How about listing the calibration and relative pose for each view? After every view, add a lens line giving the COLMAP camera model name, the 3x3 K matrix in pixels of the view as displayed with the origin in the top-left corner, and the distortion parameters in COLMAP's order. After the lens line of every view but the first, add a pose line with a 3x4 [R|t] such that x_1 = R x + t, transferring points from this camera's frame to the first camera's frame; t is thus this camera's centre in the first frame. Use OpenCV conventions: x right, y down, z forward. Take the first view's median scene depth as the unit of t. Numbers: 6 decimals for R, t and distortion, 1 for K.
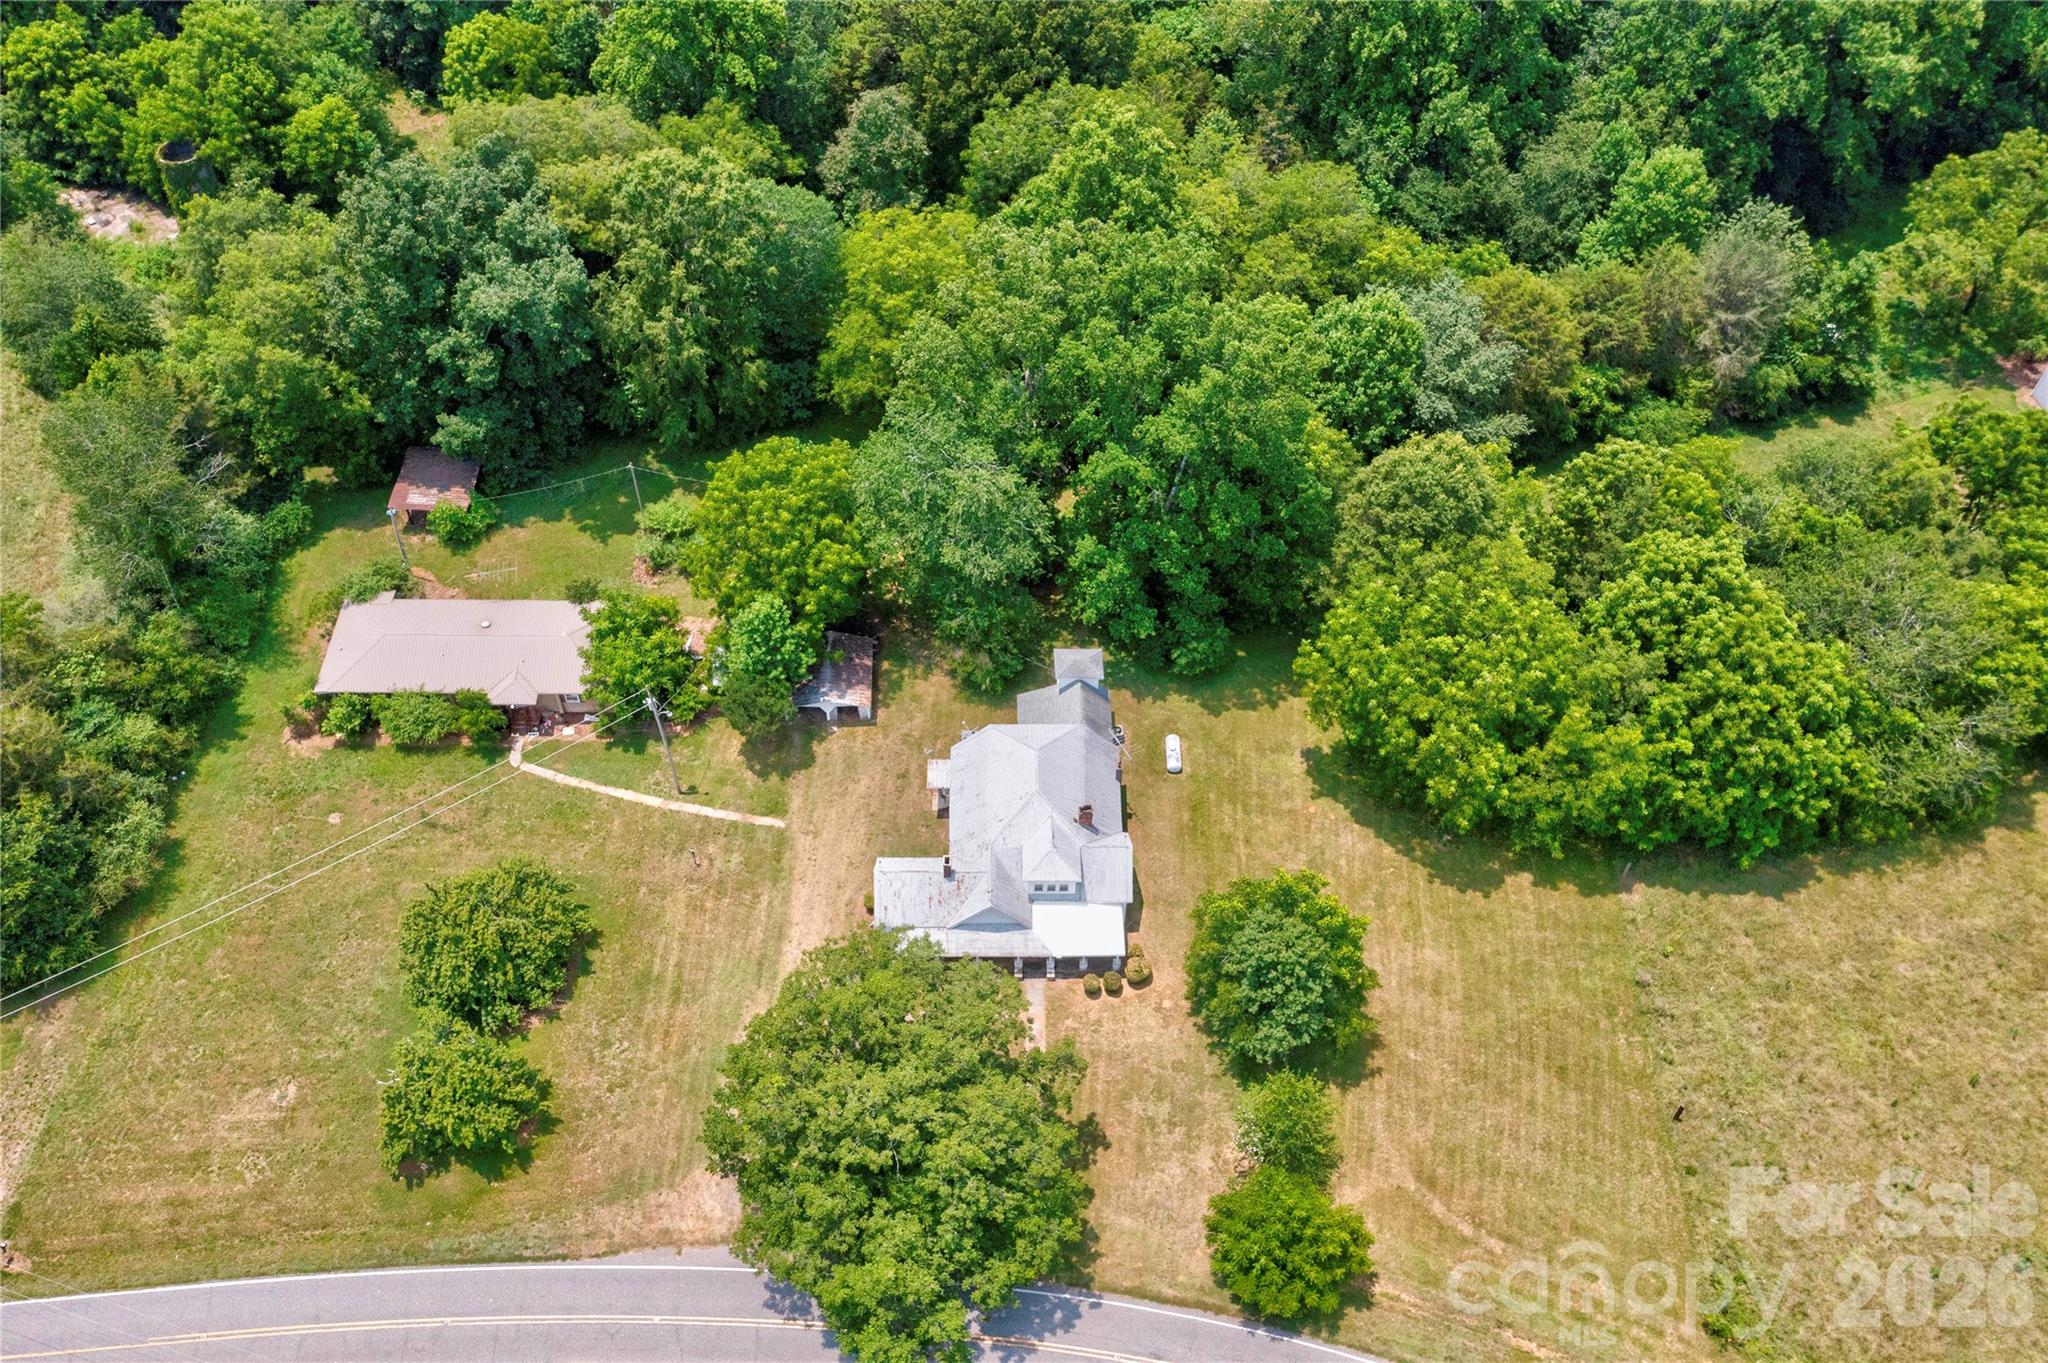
lens RADIAL K [[1725.0, 0, 1024.0], [0, 1725.0, 681.5], [0, 0, 1]] dist [-0.008656, 0.050527]
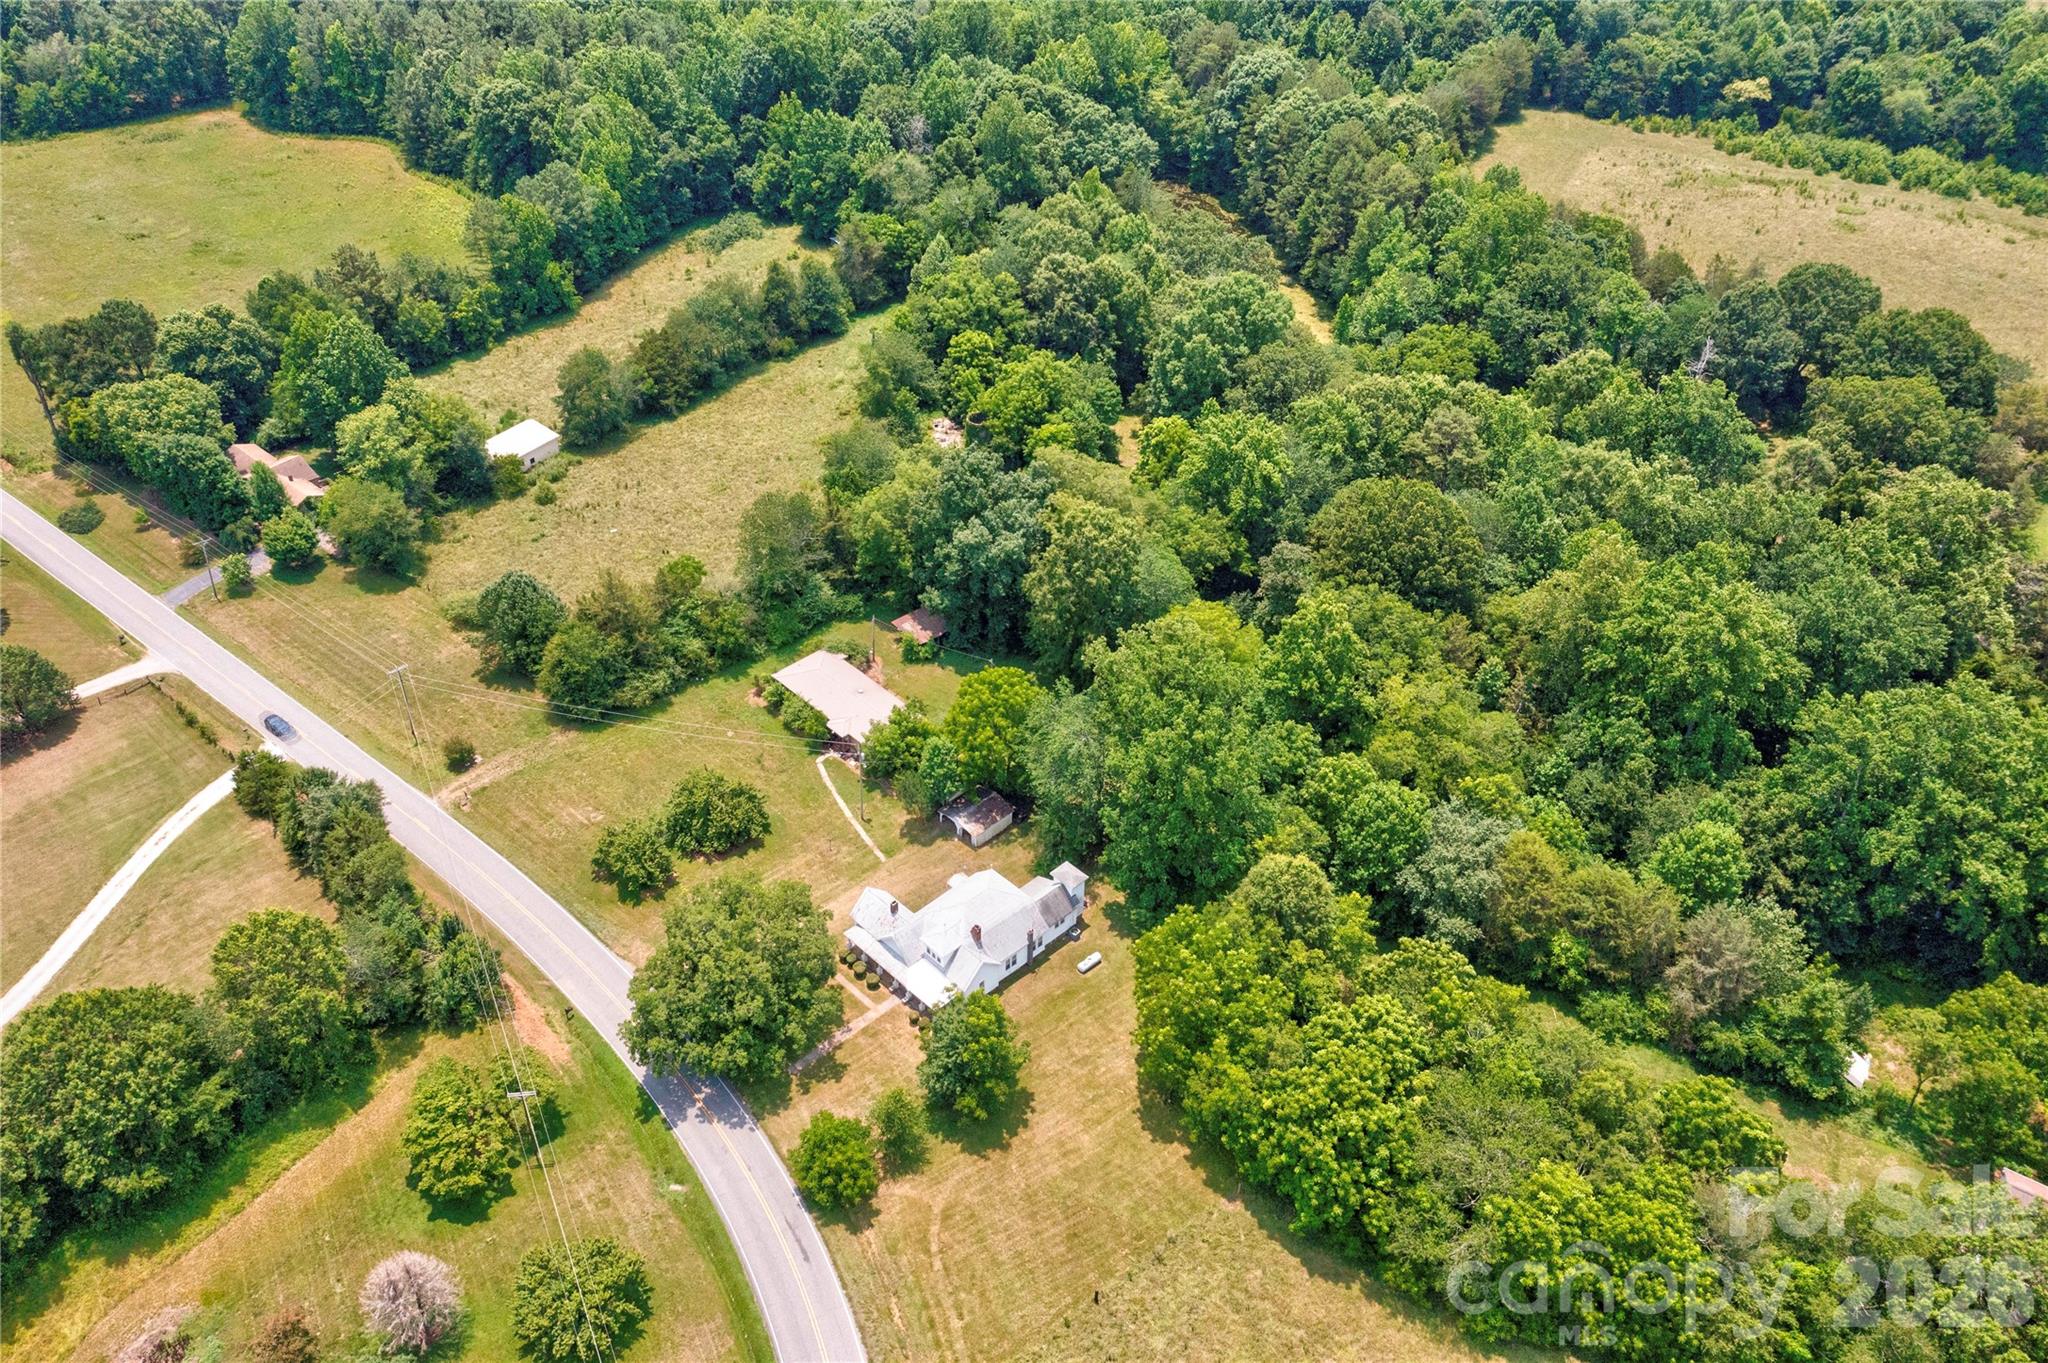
lens RADIAL K [[1725.0, 0, 1024.0], [0, 1725.0, 681.5], [0, 0, 1]] dist [-0.008656, 0.050527]
pose [[0.673721, 0.439328, -0.594215, 0.839703], [-0.562543, 0.826331, -0.026870, -0.088610], [0.479214, 0.352374, 0.803857, -0.322649]]
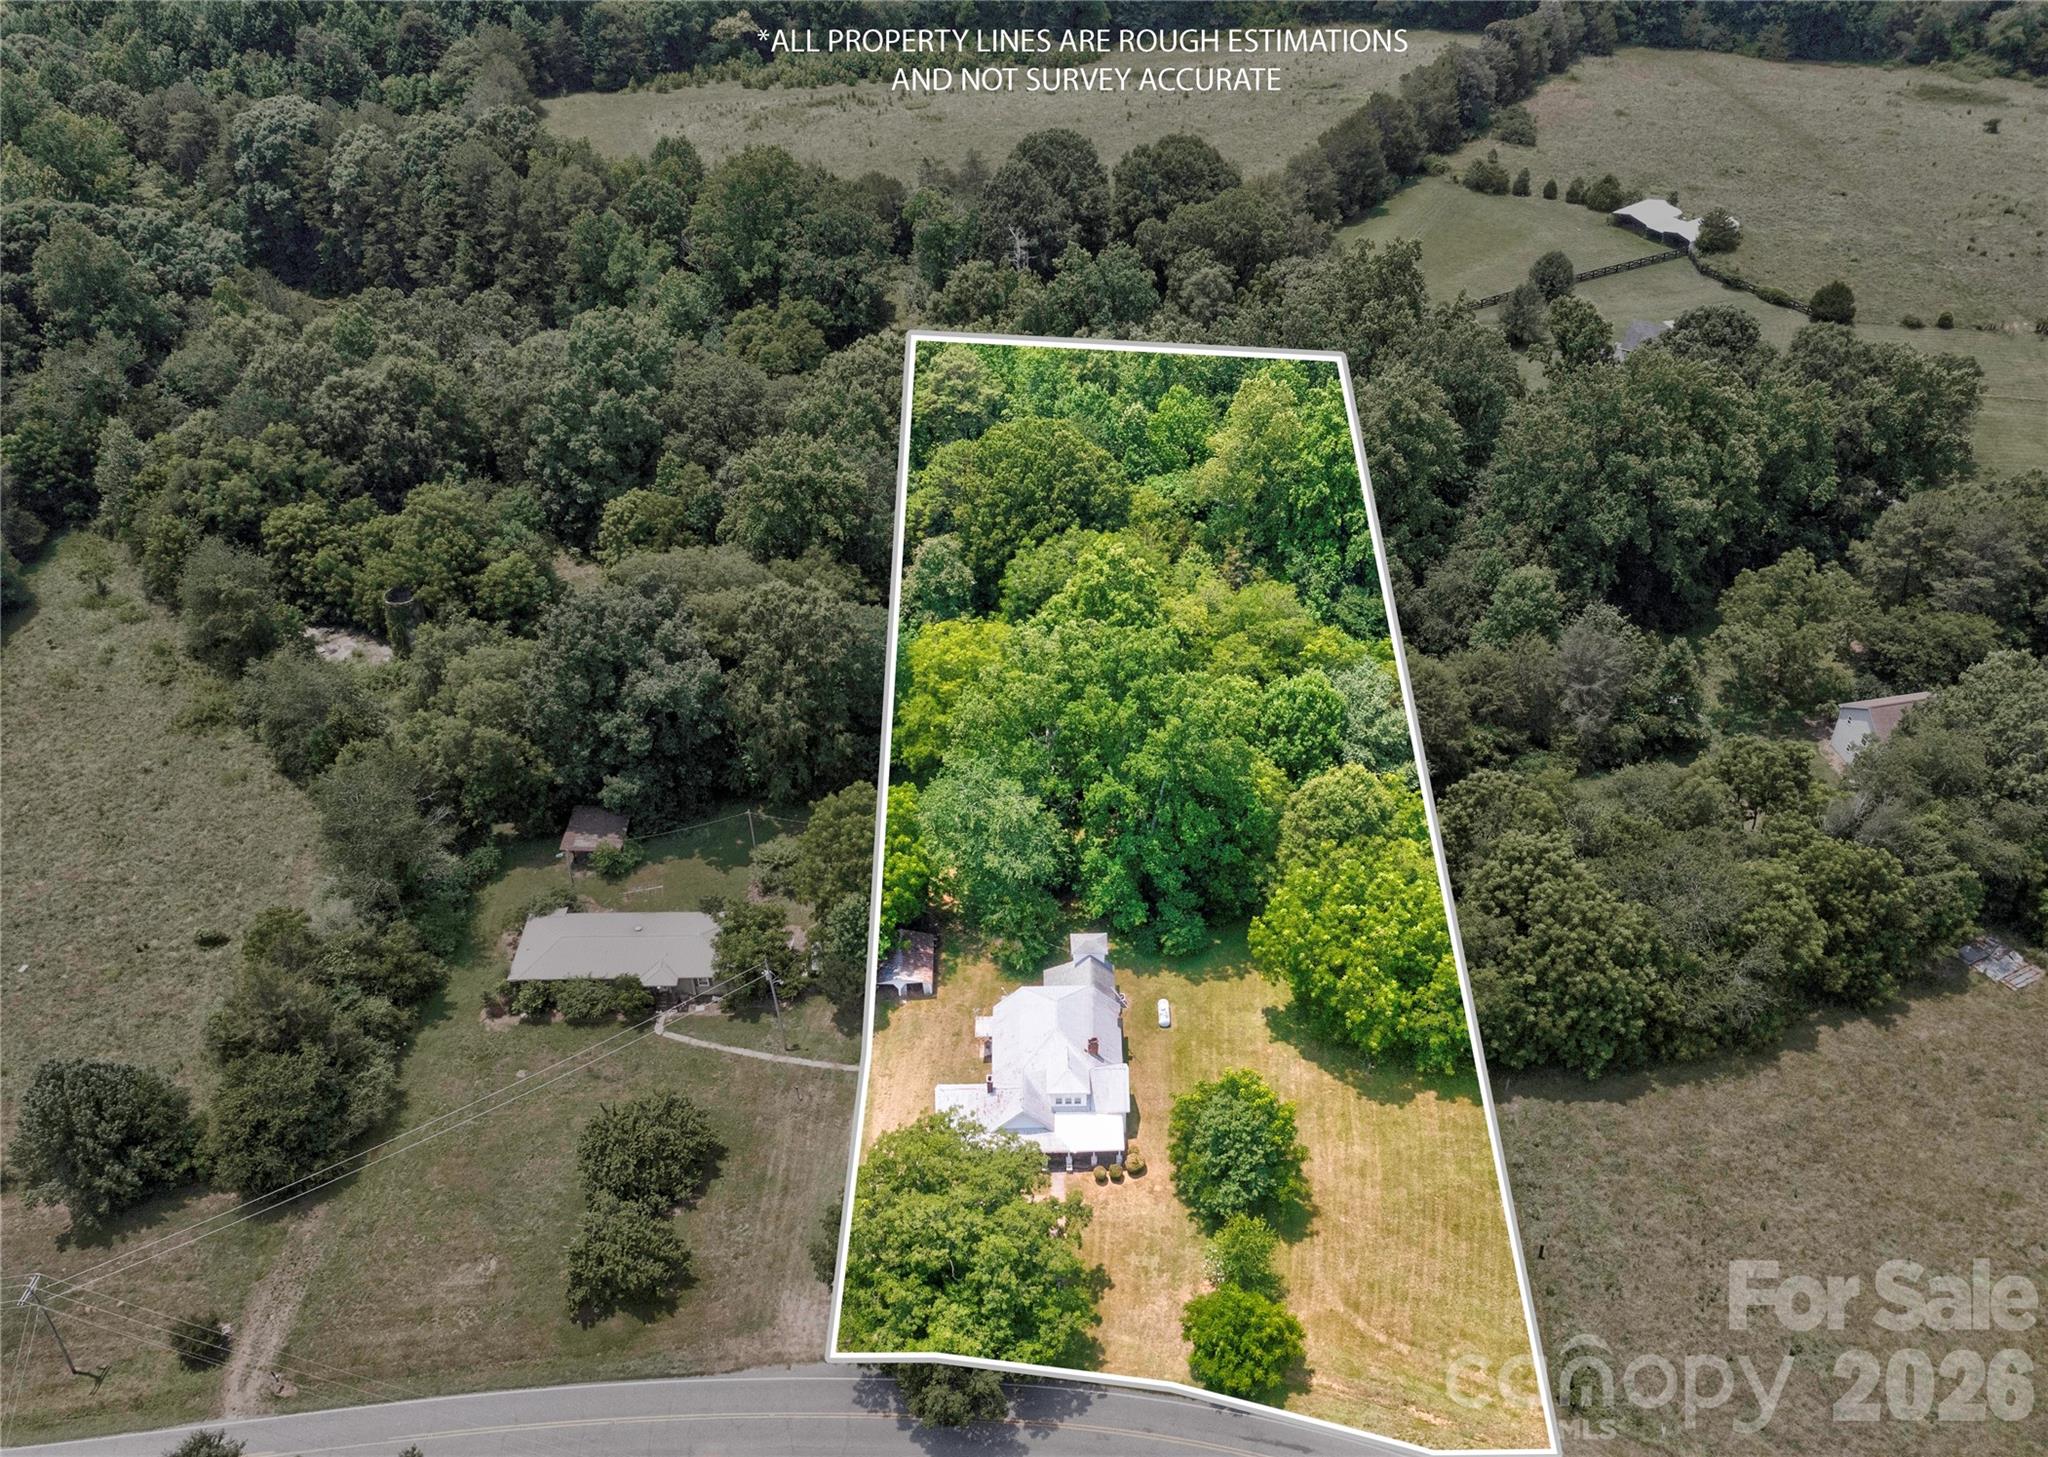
lens RADIAL K [[1803.5, 0, 1125.4], [0, 1803.5, 733.5], [0, 0, 1]] dist [-0.027622, 0.113708]
pose [[0.999513, -0.023127, 0.020967, 0.034003], [0.027247, 0.974101, -0.224466, 0.142824], [-0.015233, 0.224928, 0.974256, -0.382844]]
